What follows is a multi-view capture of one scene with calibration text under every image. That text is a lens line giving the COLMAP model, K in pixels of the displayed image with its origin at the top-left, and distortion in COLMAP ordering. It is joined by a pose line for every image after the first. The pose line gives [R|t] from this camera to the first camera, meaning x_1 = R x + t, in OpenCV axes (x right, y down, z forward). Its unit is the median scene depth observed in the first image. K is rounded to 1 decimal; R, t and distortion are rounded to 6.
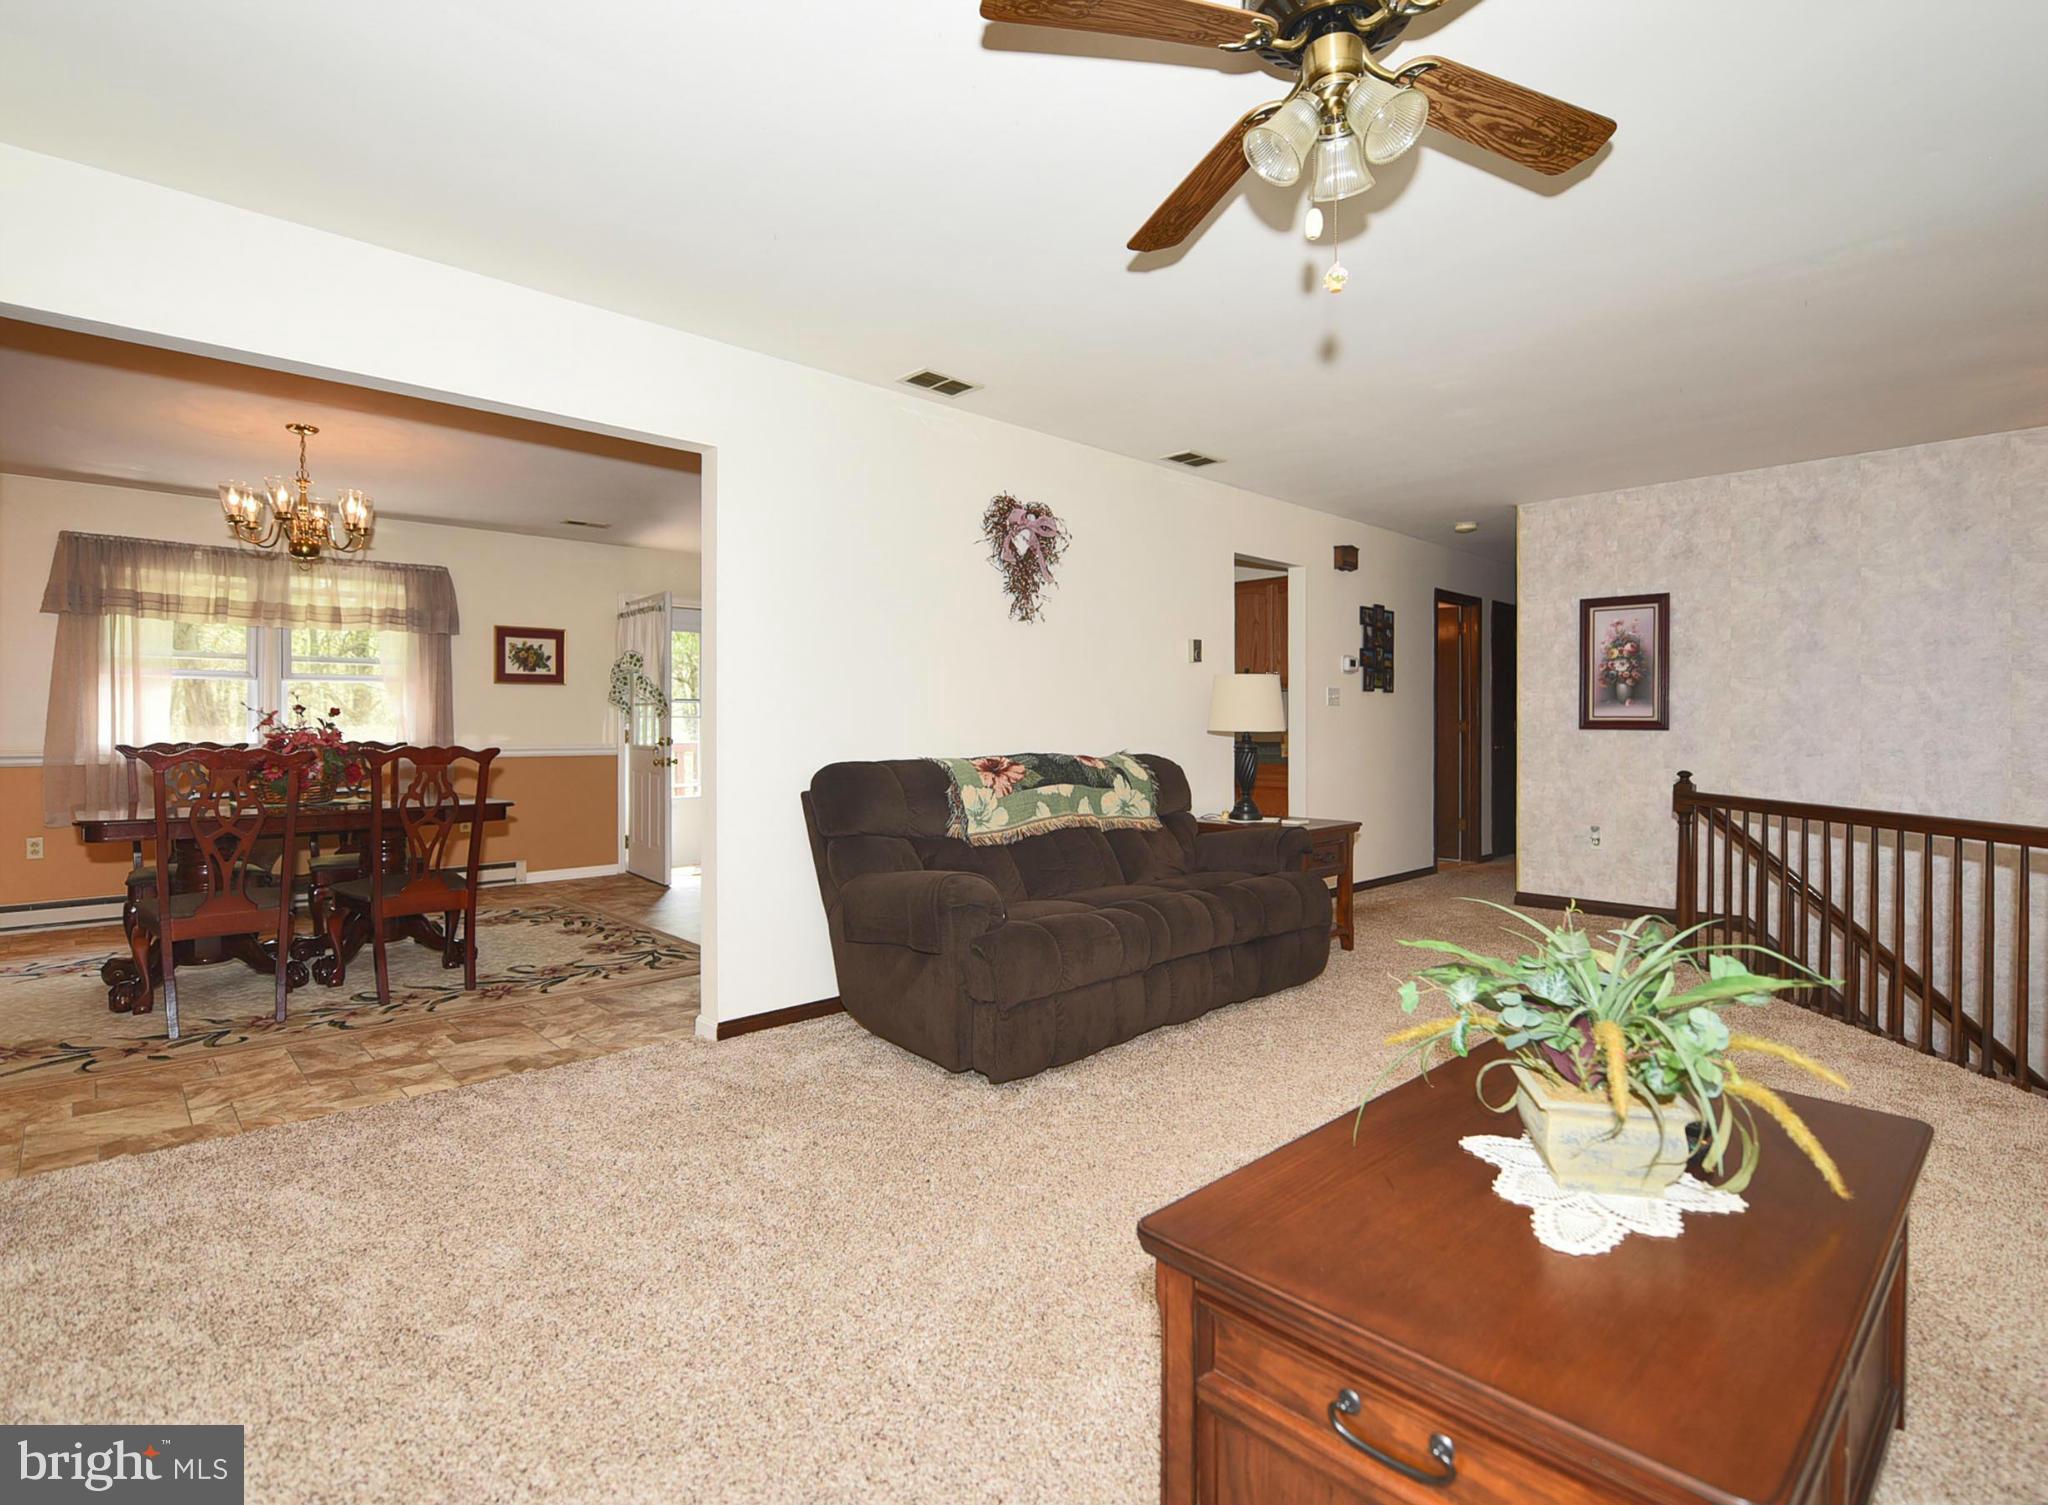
lens RADIAL K [[1008.8, 0, 1027.3], [0, 1008.8, 739.4], [0, 0, 1]] dist [-0.003288, -0.000619]
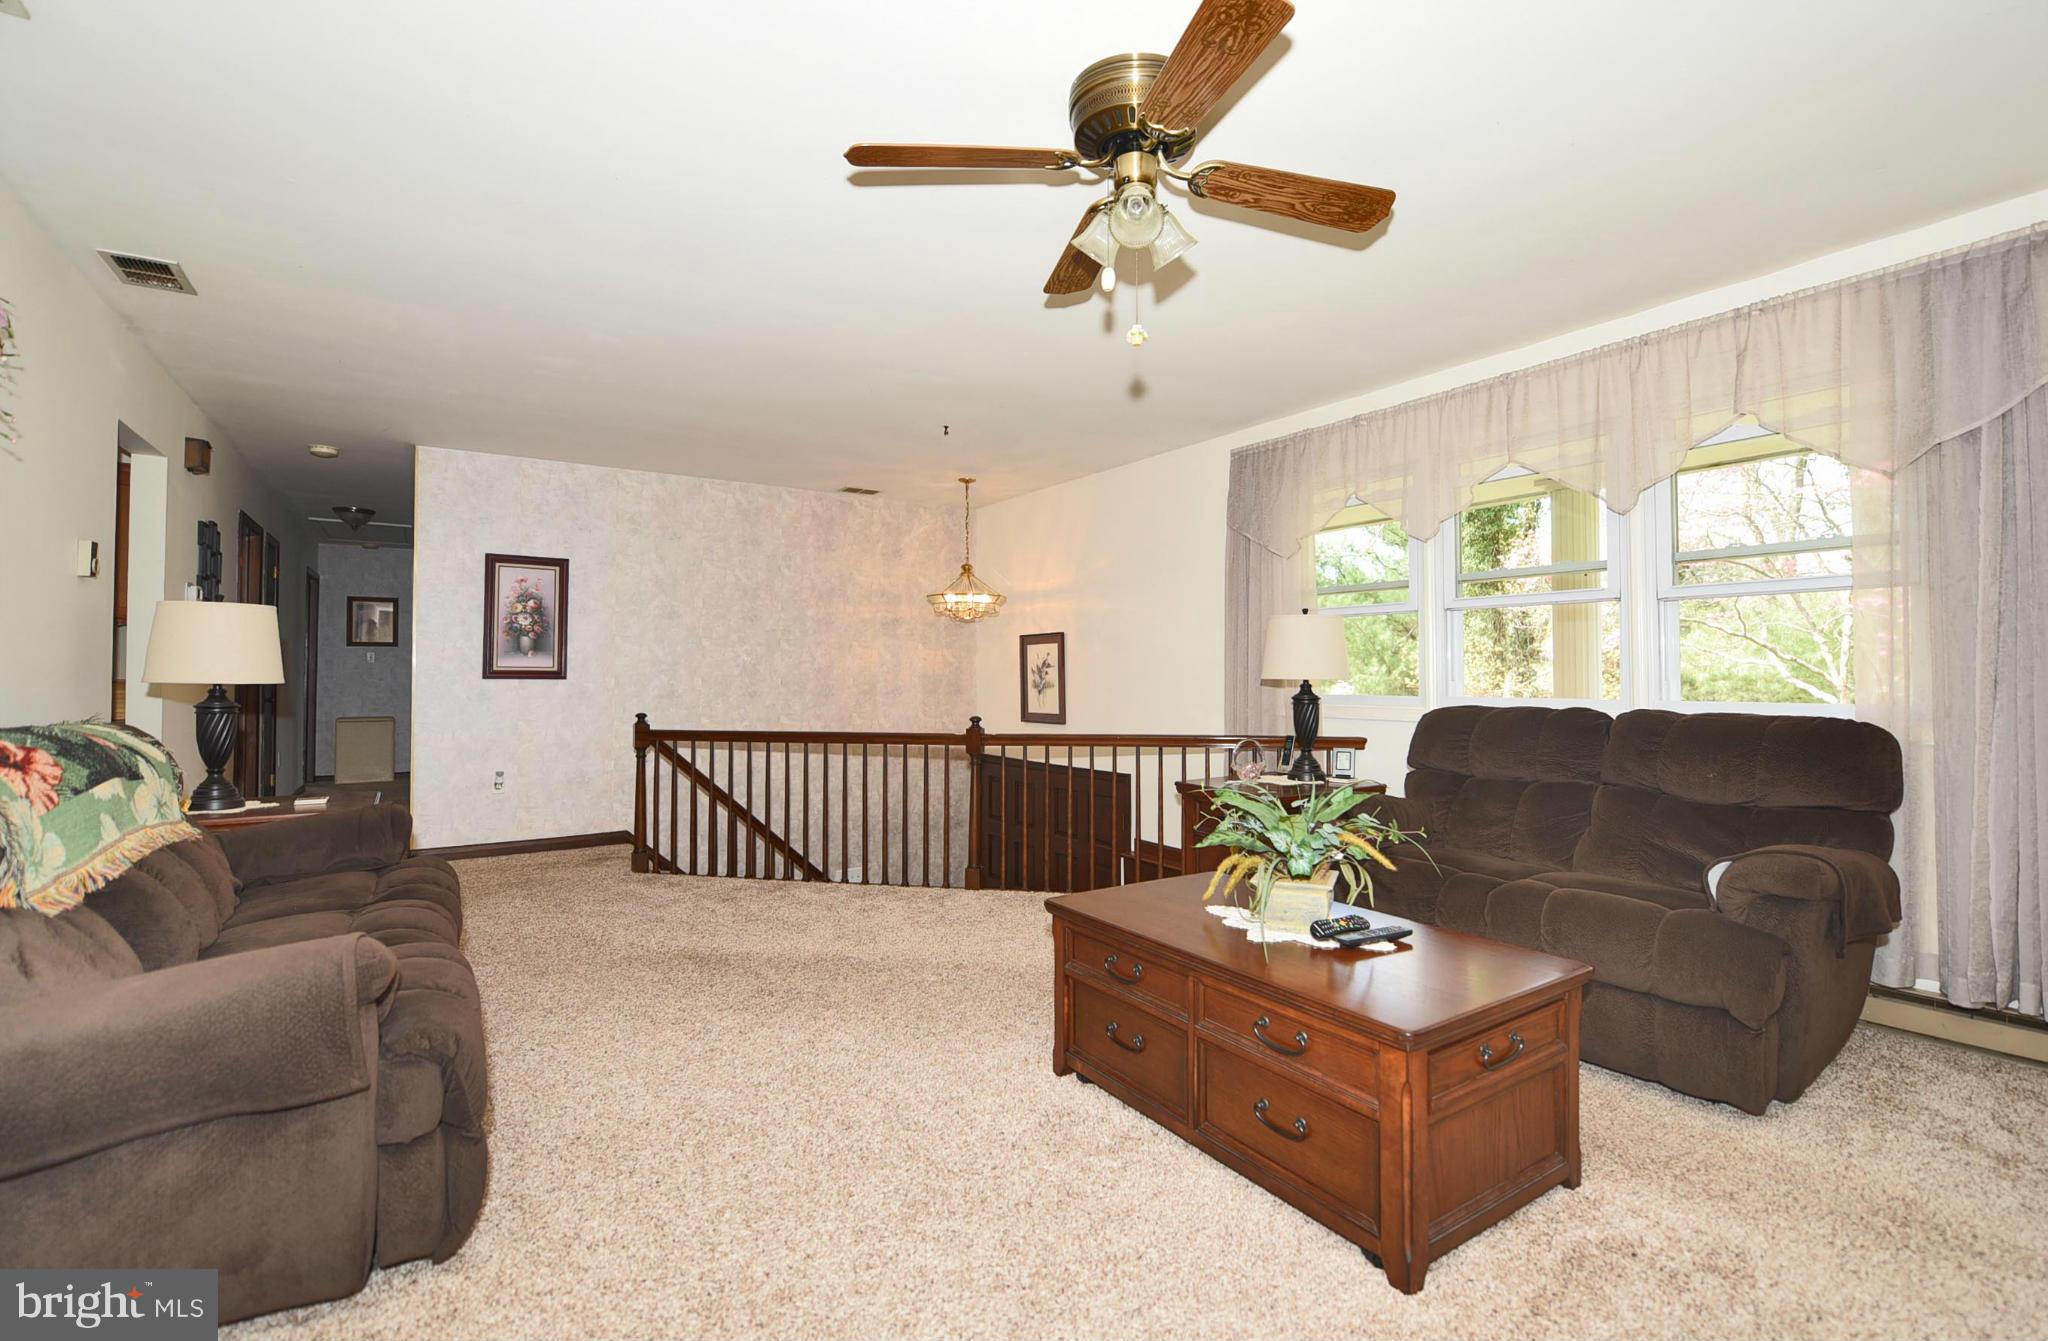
lens RADIAL K [[908.5, 0, 1028.8], [0, 908.5, 670.7], [0, 0, 1]] dist [0.000994, 0.000076]
pose [[0.173067, 0.003677, 0.984903, -0.301548], [0.015381, 0.999861, -0.006435, -0.004149], [-0.984790, 0.016263, 0.172986, 0.319496]]
